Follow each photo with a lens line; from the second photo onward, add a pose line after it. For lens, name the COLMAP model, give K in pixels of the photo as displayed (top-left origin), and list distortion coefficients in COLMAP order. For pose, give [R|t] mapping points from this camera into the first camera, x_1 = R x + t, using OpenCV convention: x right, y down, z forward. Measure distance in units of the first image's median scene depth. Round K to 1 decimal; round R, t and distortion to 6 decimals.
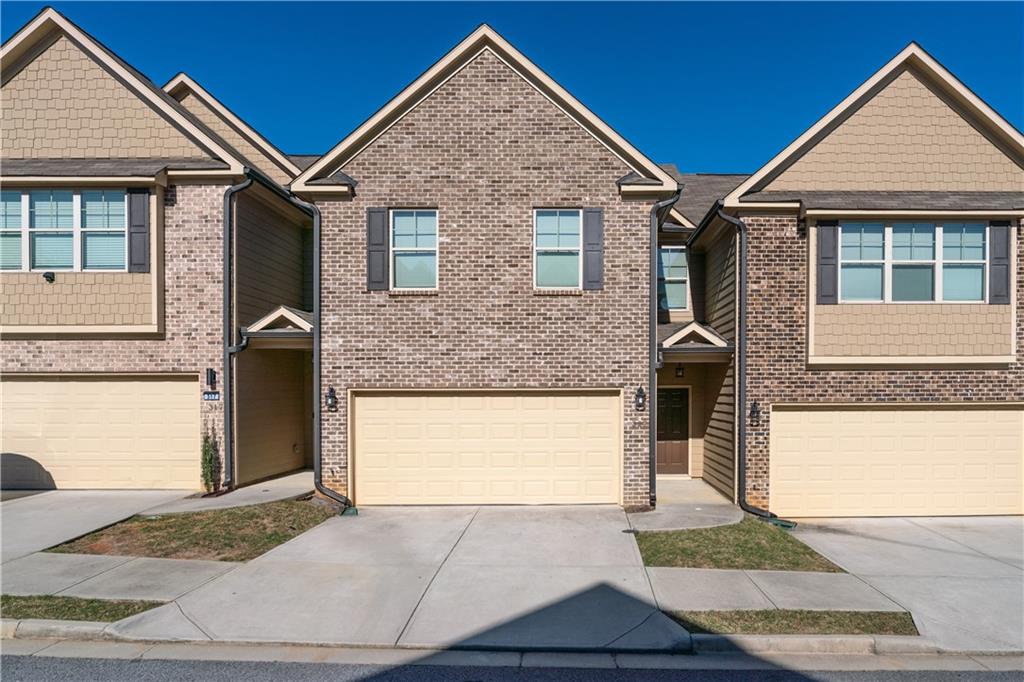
lens RADIAL K [[687.0, 0, 511.7], [0, 687.0, 313.7], [0, 0, 1]] dist [-0.011275, -0.002748]
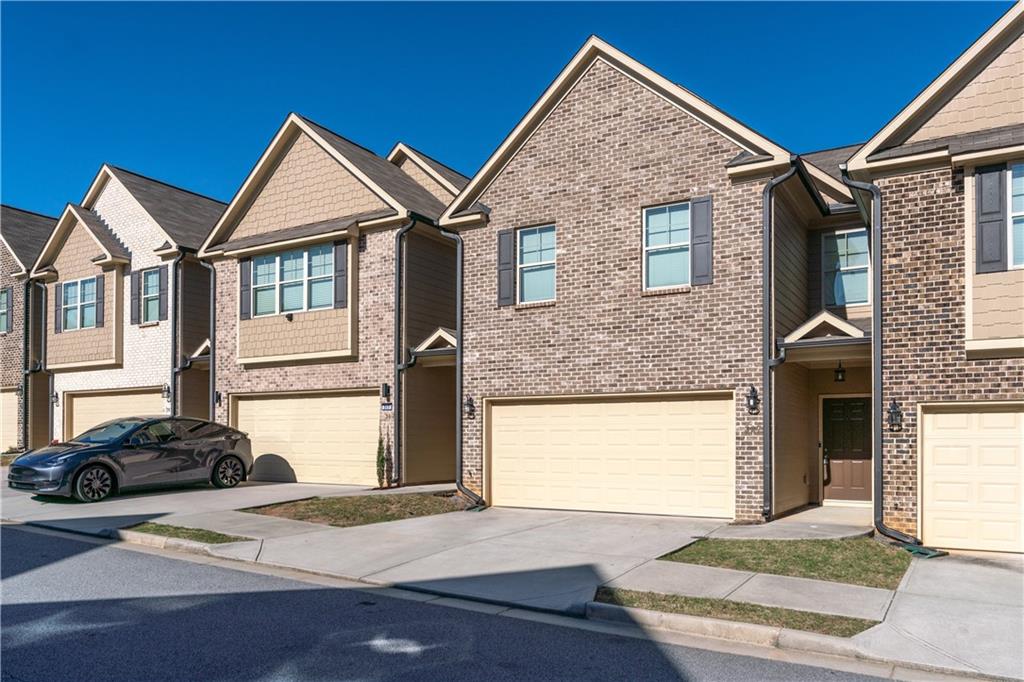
lens RADIAL K [[744.9, 0, 512.0], [0, 744.9, 341.0], [0, 0, 1]] dist [-0.014507, -0.004447]
pose [[0.854734, -0.061361, -0.515426, 0.412460], [0.040143, 0.997828, -0.052221, 0.082616], [0.517511, 0.023944, 0.855341, 0.013016]]
